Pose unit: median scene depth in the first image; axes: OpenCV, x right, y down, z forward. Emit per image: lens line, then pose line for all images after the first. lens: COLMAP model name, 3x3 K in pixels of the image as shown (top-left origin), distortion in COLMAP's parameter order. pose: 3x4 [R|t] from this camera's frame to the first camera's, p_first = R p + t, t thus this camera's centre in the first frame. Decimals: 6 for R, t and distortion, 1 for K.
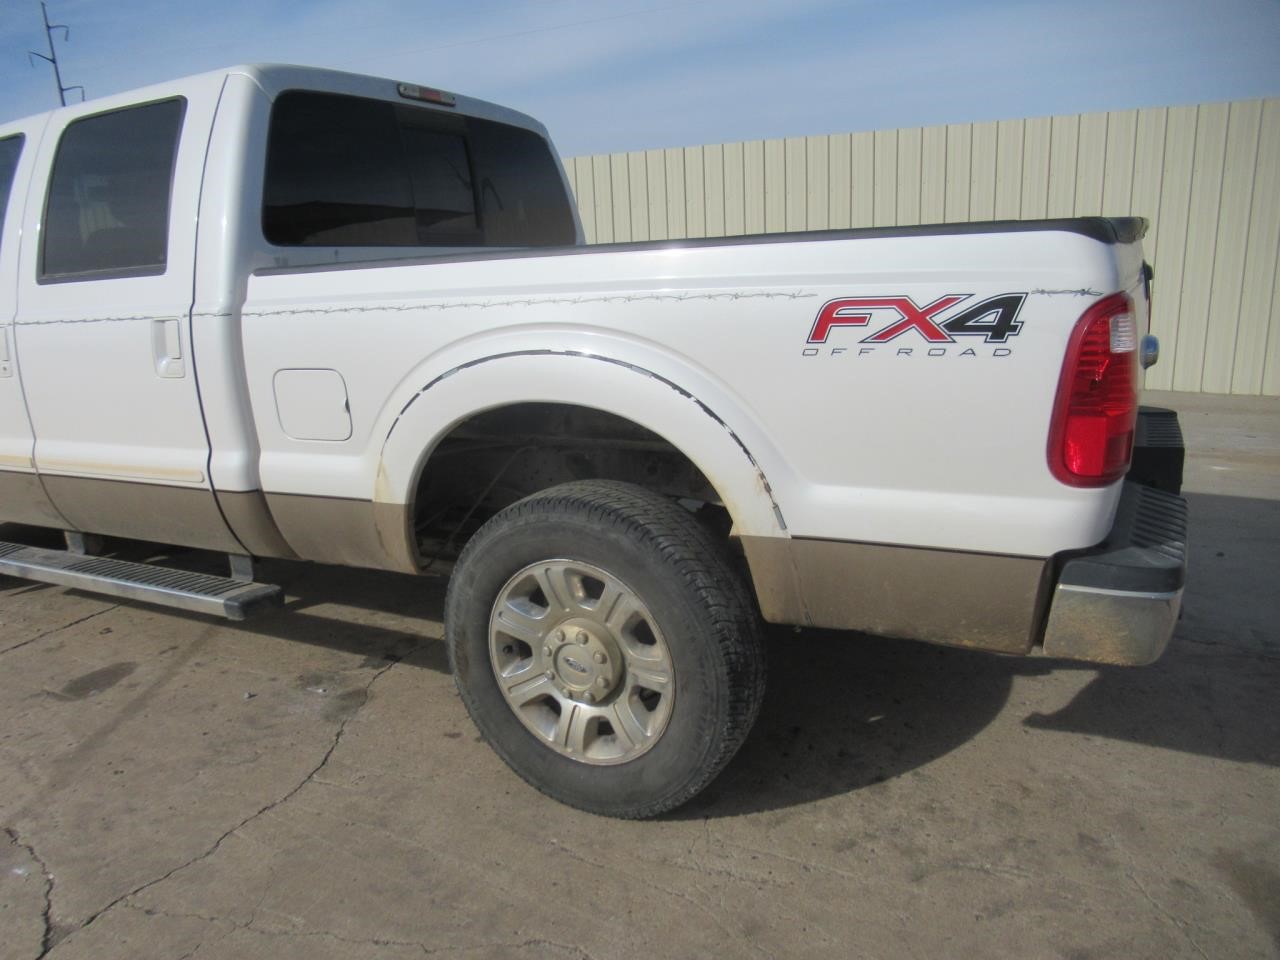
lens RADIAL K [[949.9, 0, 640.0], [0, 949.9, 480.0], [0, 0, 1]] dist [-0.004393, -0.002915]
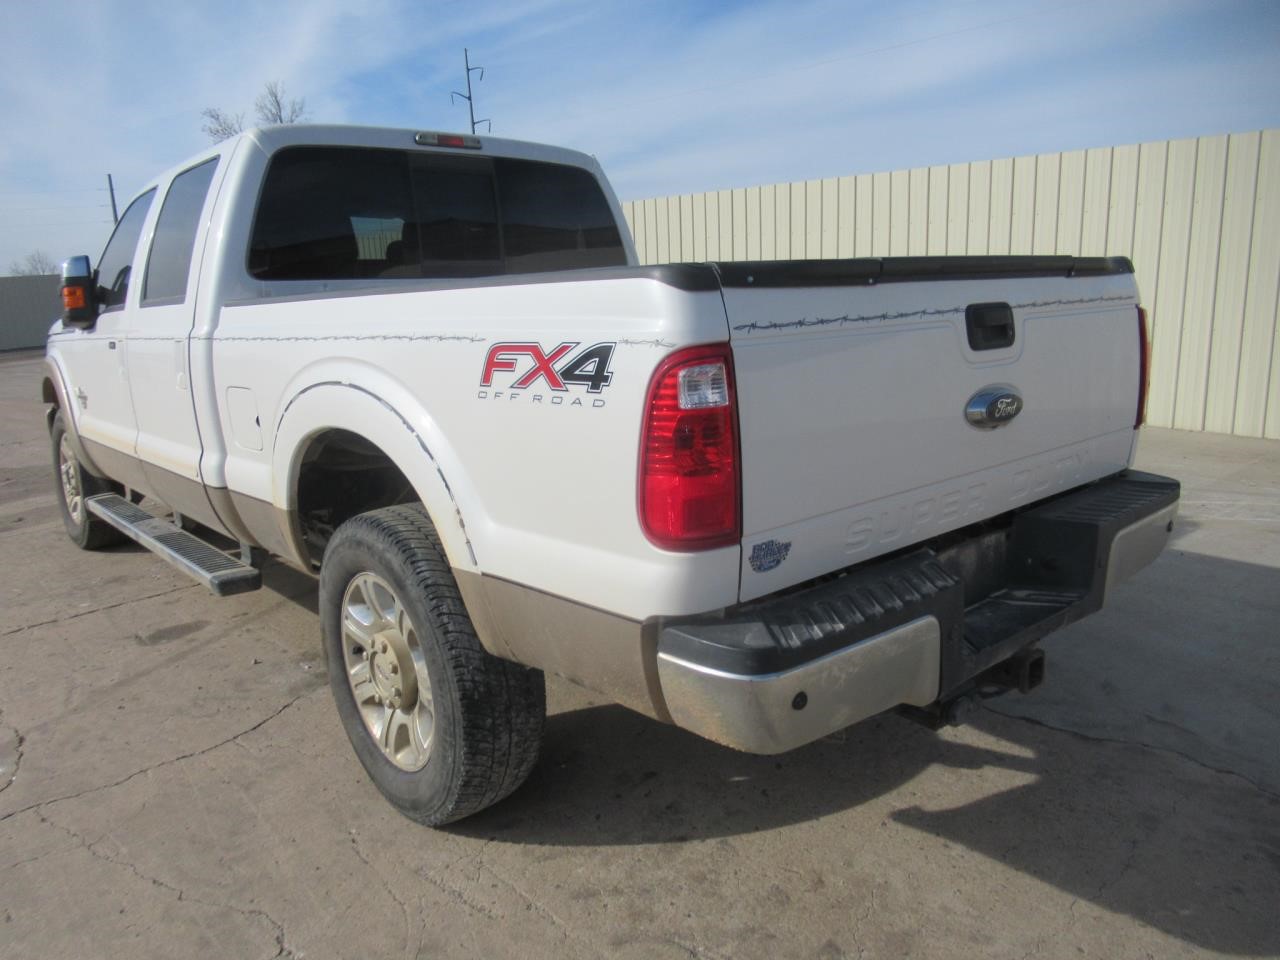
lens RADIAL K [[933.4, 0, 654.7], [0, 933.4, 489.1], [0, 0, 1]] dist [0.003866, 0.005672]
pose [[0.938409, 0.082210, -0.335604, 0.486658], [-0.086234, 0.996271, 0.002922, -0.036324], [0.334593, 0.026199, 0.941999, 0.084923]]
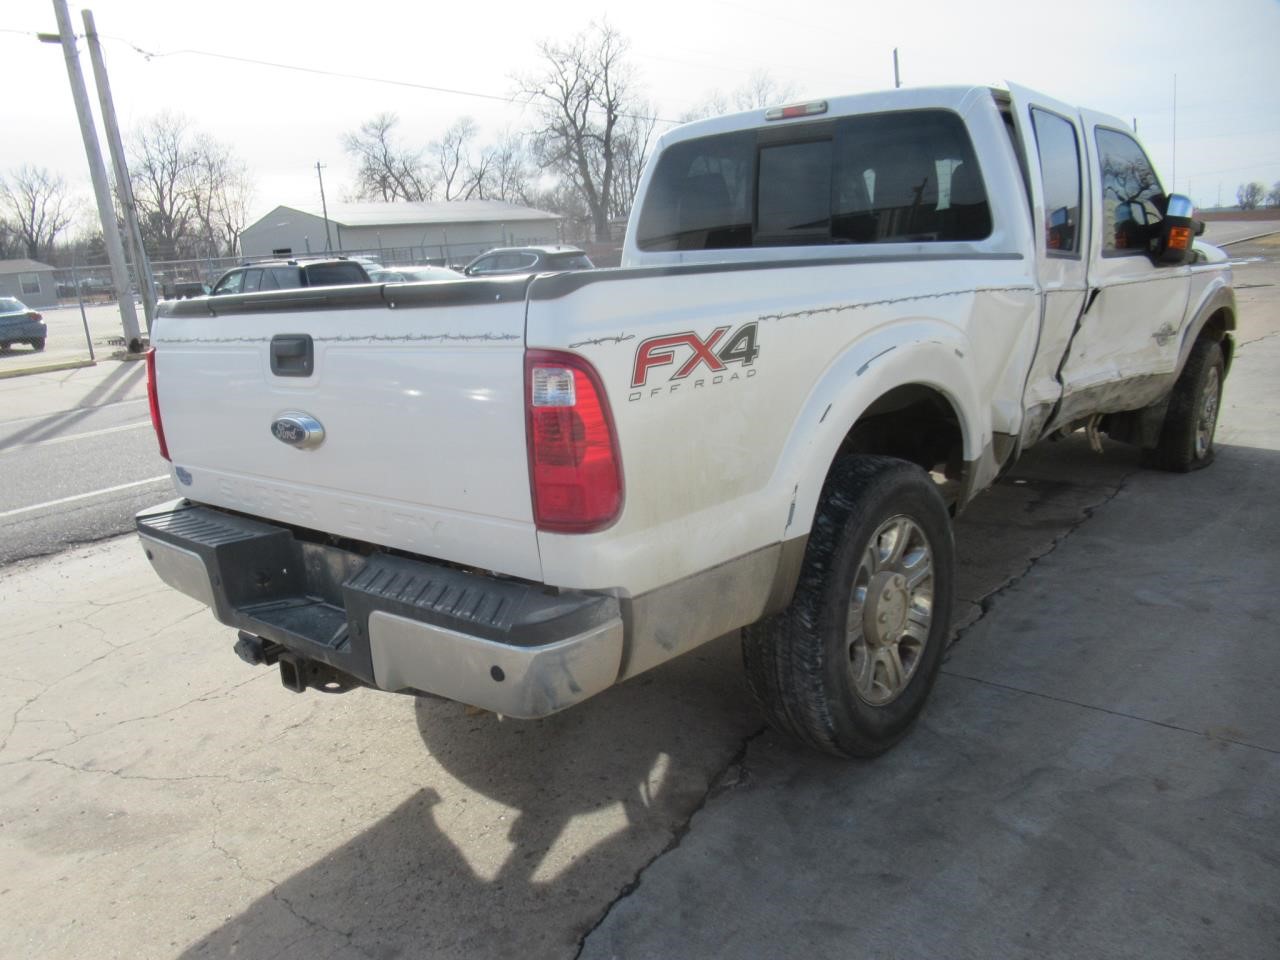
lens RADIAL K [[949.9, 0, 640.0], [0, 949.9, 480.0], [0, 0, 1]] dist [-0.004393, -0.002915]
pose [[-0.231361, 0.271402, -0.934245, 1.237851], [-0.131437, 0.942775, 0.306430, -0.391533], [0.963948, 0.193690, -0.182449, 1.387669]]
